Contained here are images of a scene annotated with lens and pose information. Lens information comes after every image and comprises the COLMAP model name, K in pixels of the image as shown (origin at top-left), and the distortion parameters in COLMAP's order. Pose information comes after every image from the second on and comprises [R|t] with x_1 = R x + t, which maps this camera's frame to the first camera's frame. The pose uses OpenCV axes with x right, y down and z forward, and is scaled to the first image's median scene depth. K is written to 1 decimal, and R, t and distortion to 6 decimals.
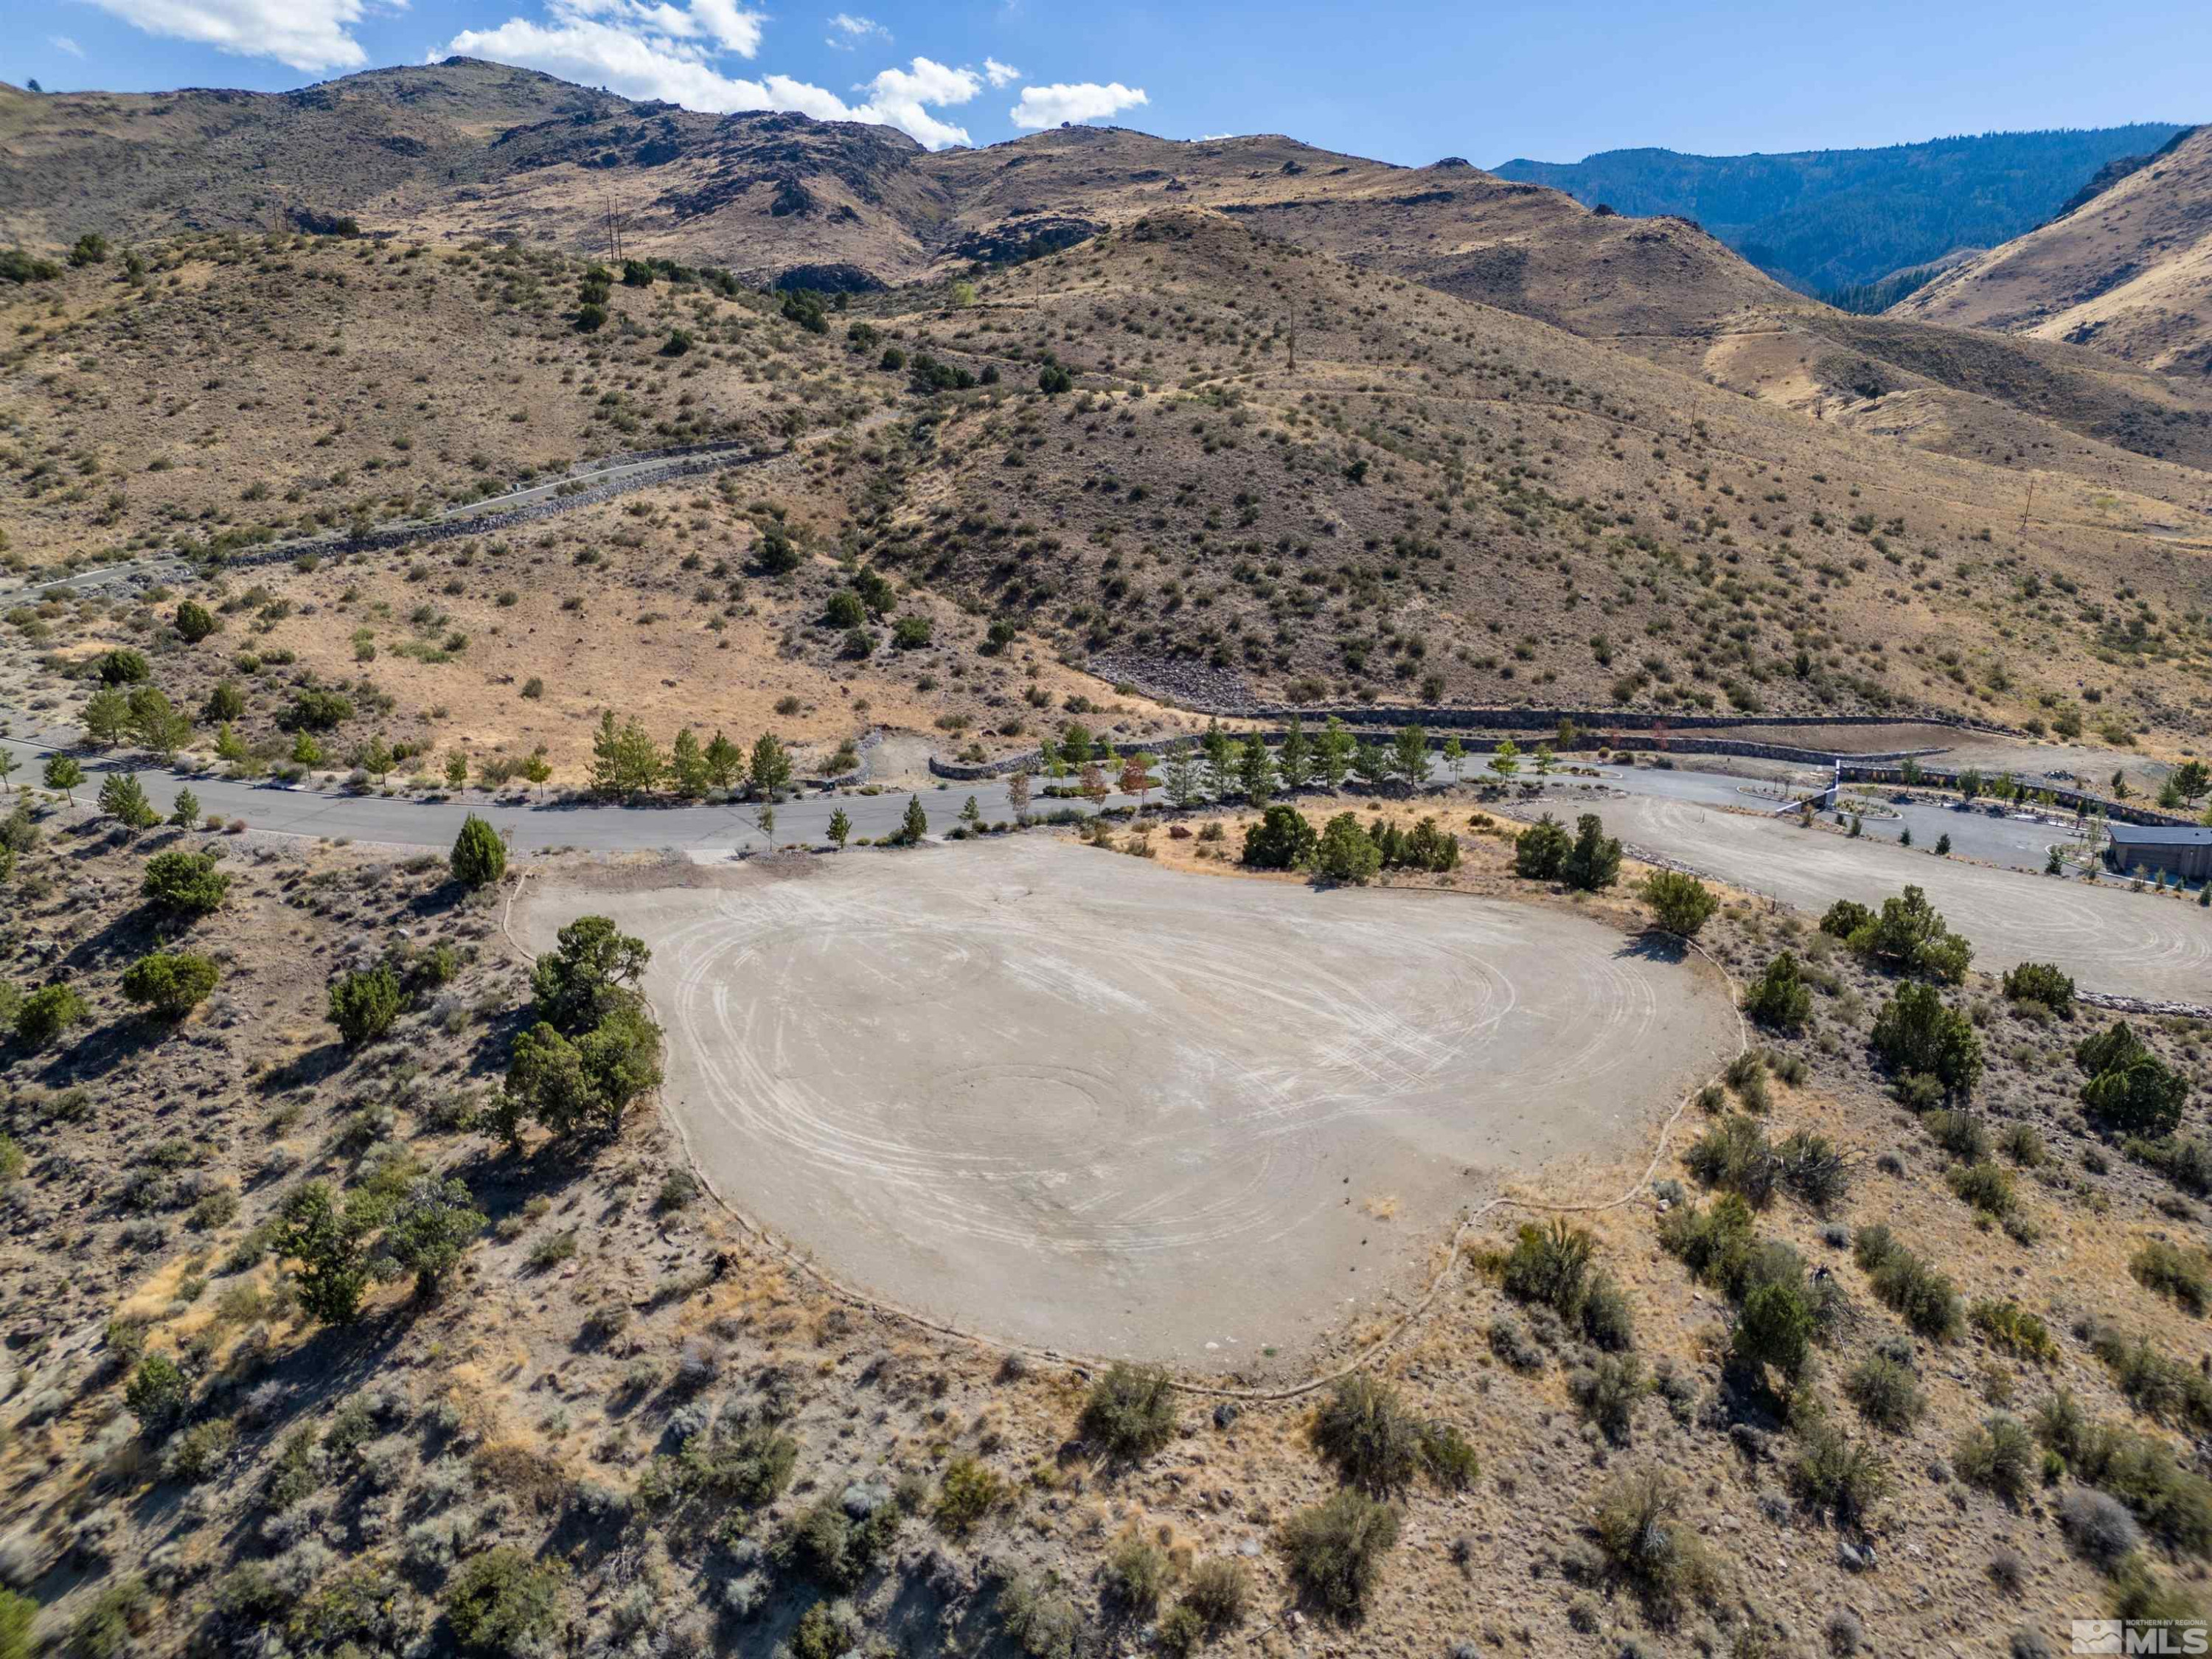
lens RADIAL K [[1541.4, 0, 1101.1], [0, 1541.4, 849.0], [0, 0, 1]] dist [0.051336, -0.045307]
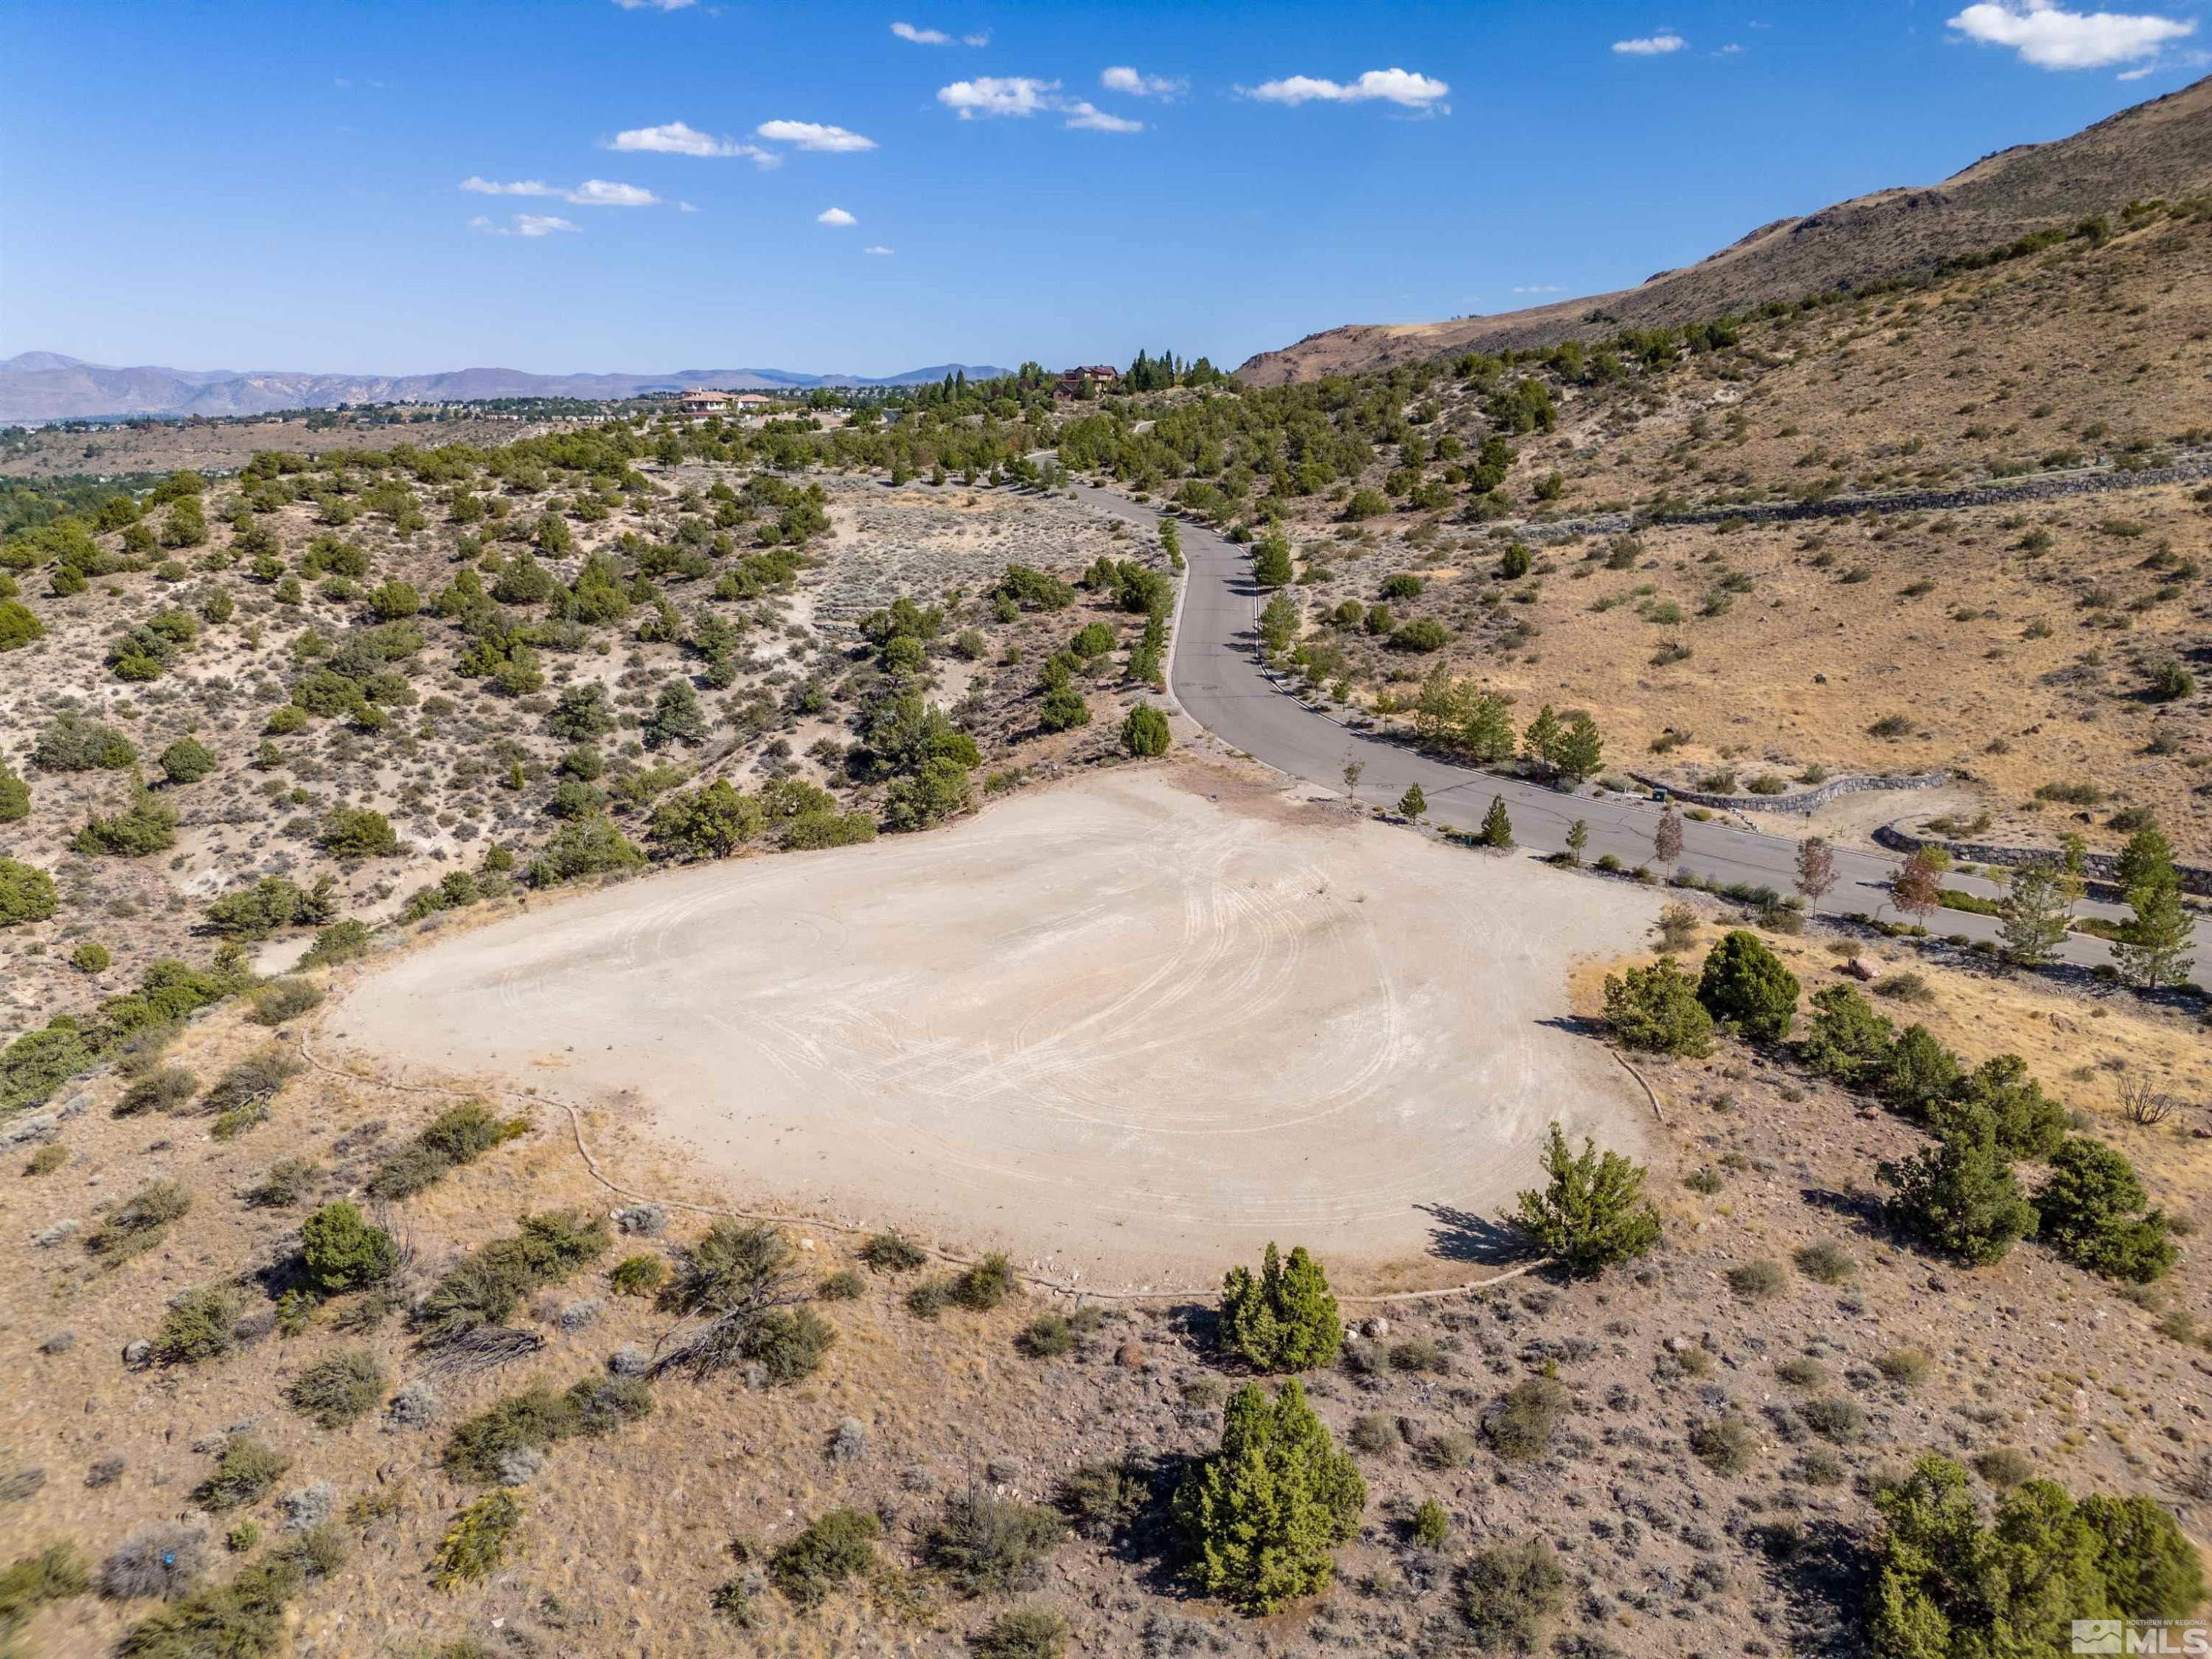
lens RADIAL K [[1541.4, 0, 1090.4], [0, 1541.4, 841.6], [0, 0, 1]] dist [0.051336, -0.045307]
pose [[0.230035, 0.258005, -0.938359, 0.308558], [-0.247957, 0.947933, 0.199852, -0.059509], [0.941064, 0.186700, 0.282032, 0.240091]]
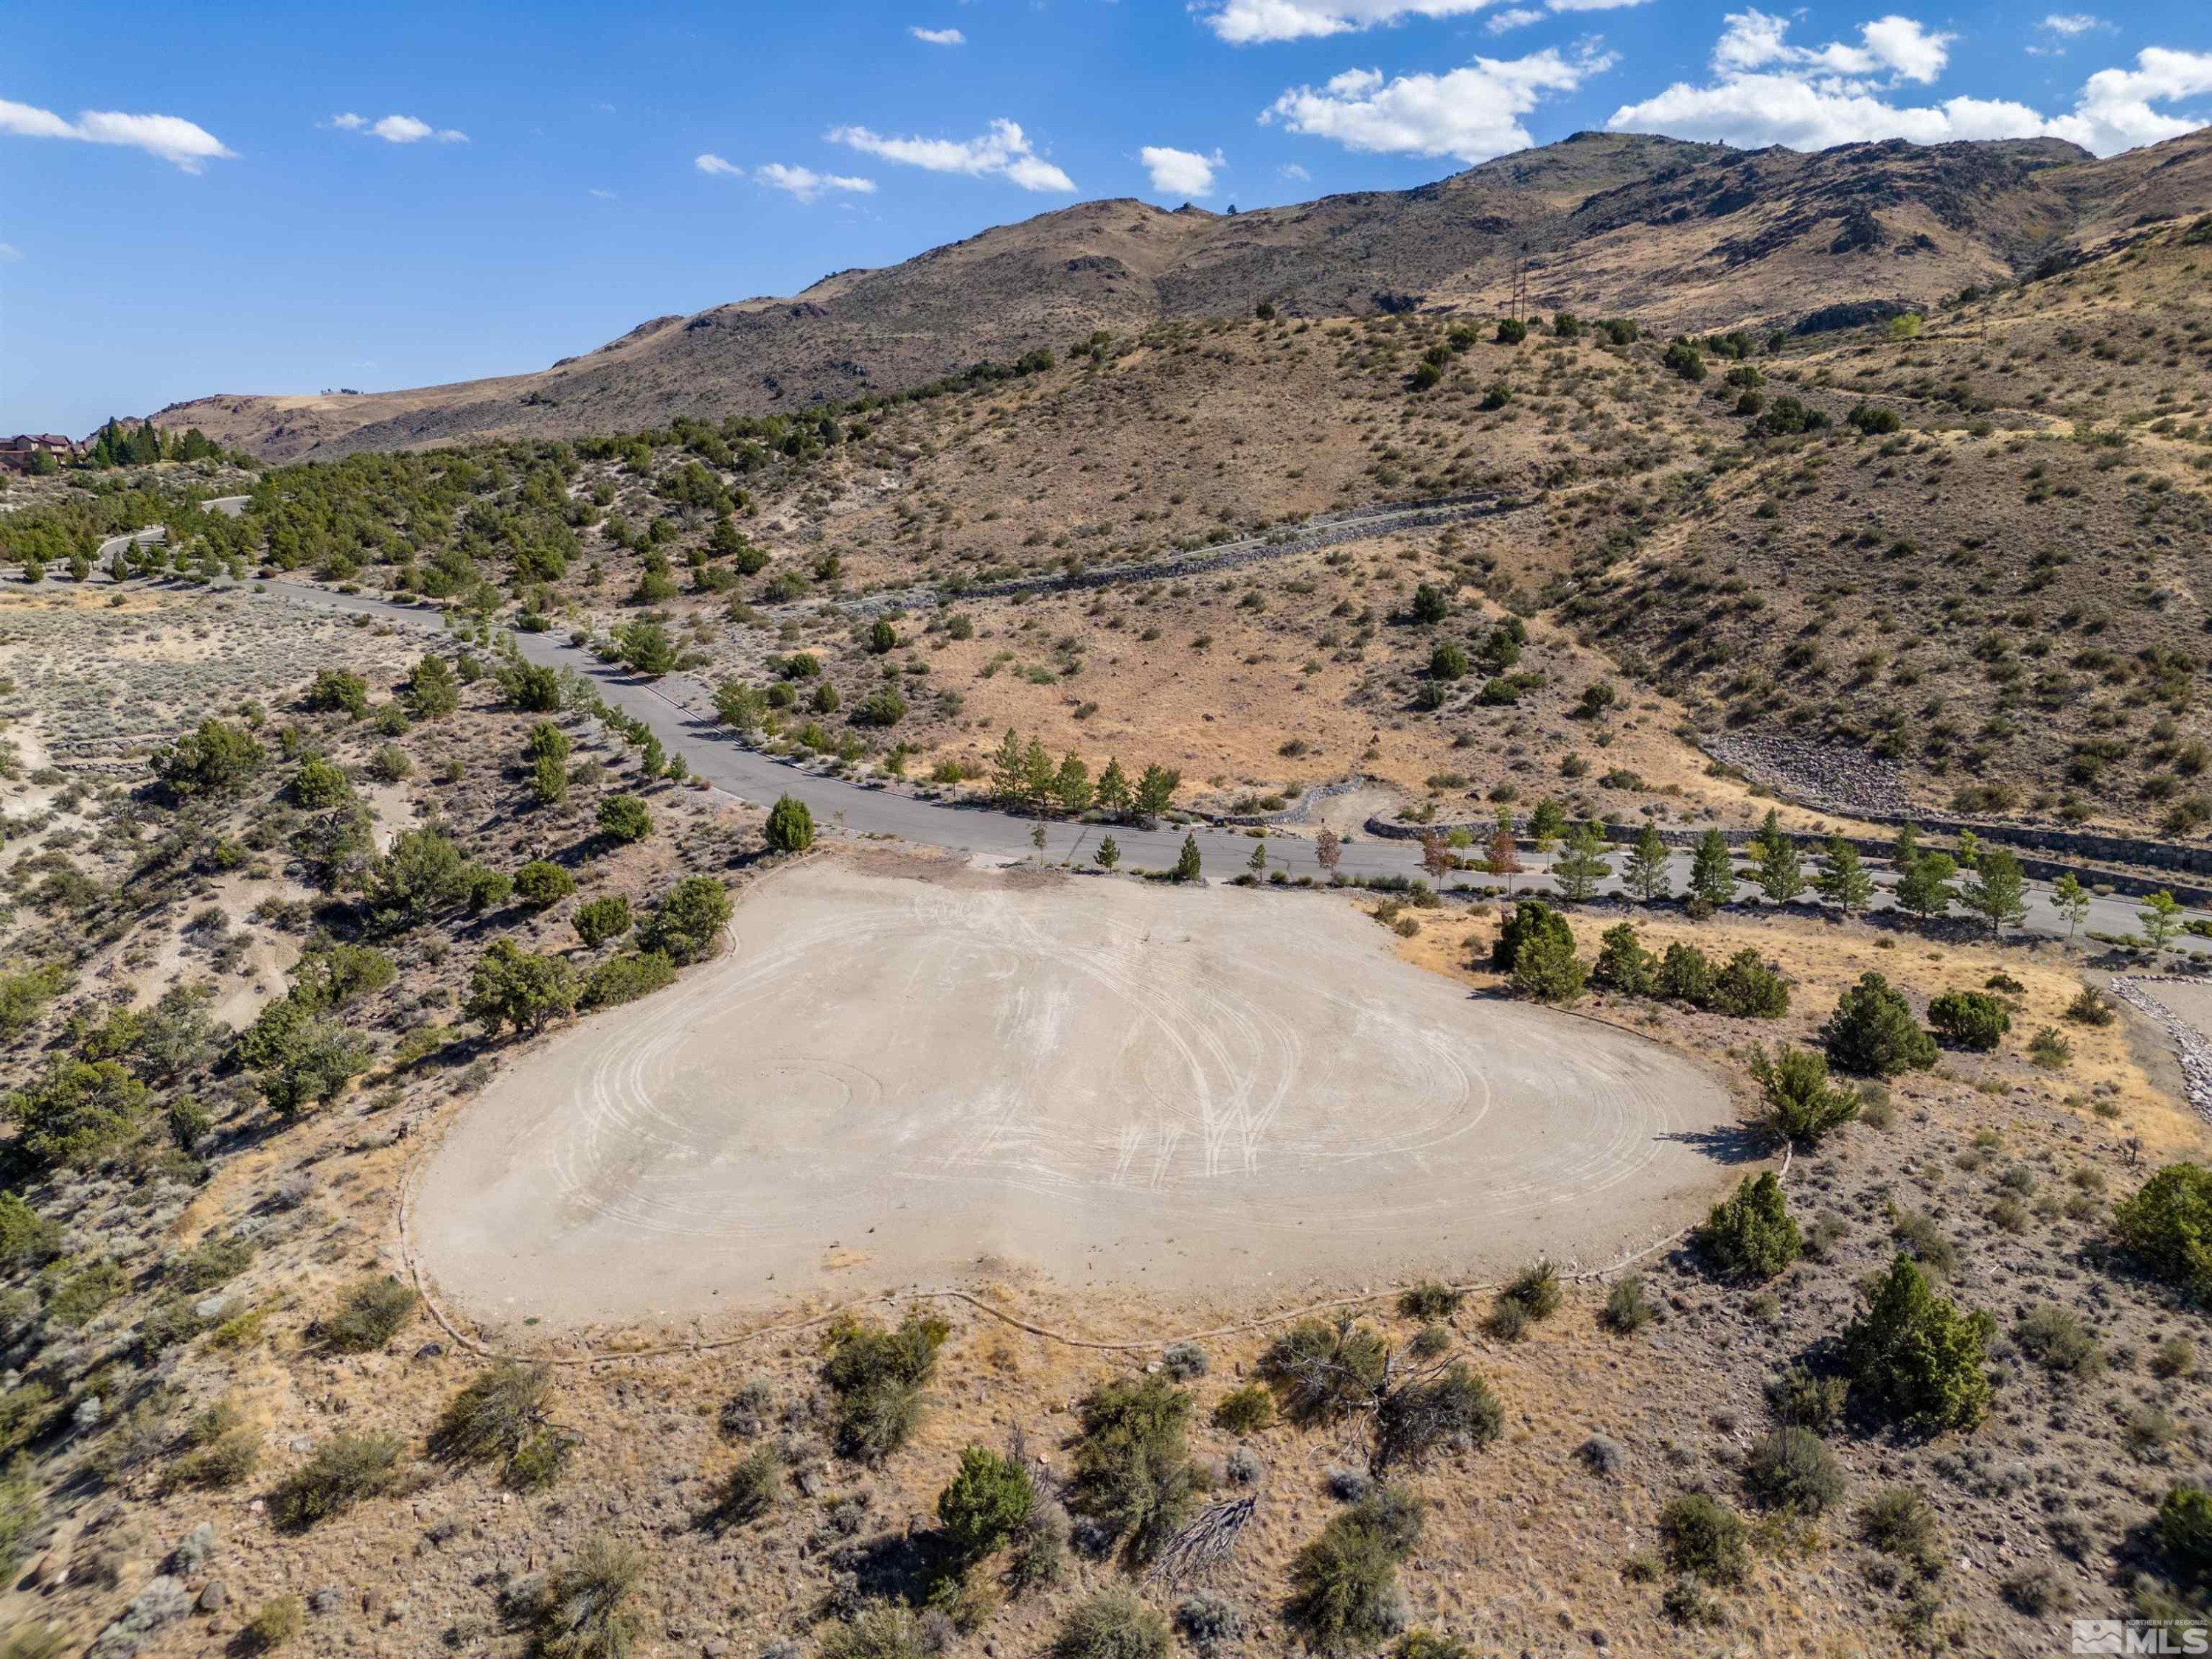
lens RADIAL K [[1541.4, 0, 1093.3], [0, 1541.4, 842.7], [0, 0, 1]] dist [0.051336, -0.045307]
pose [[0.785238, 0.135105, -0.604275, 0.202453], [-0.157231, 0.987425, 0.016454, -0.016482], [0.598899, 0.082091, 0.796606, 0.068624]]
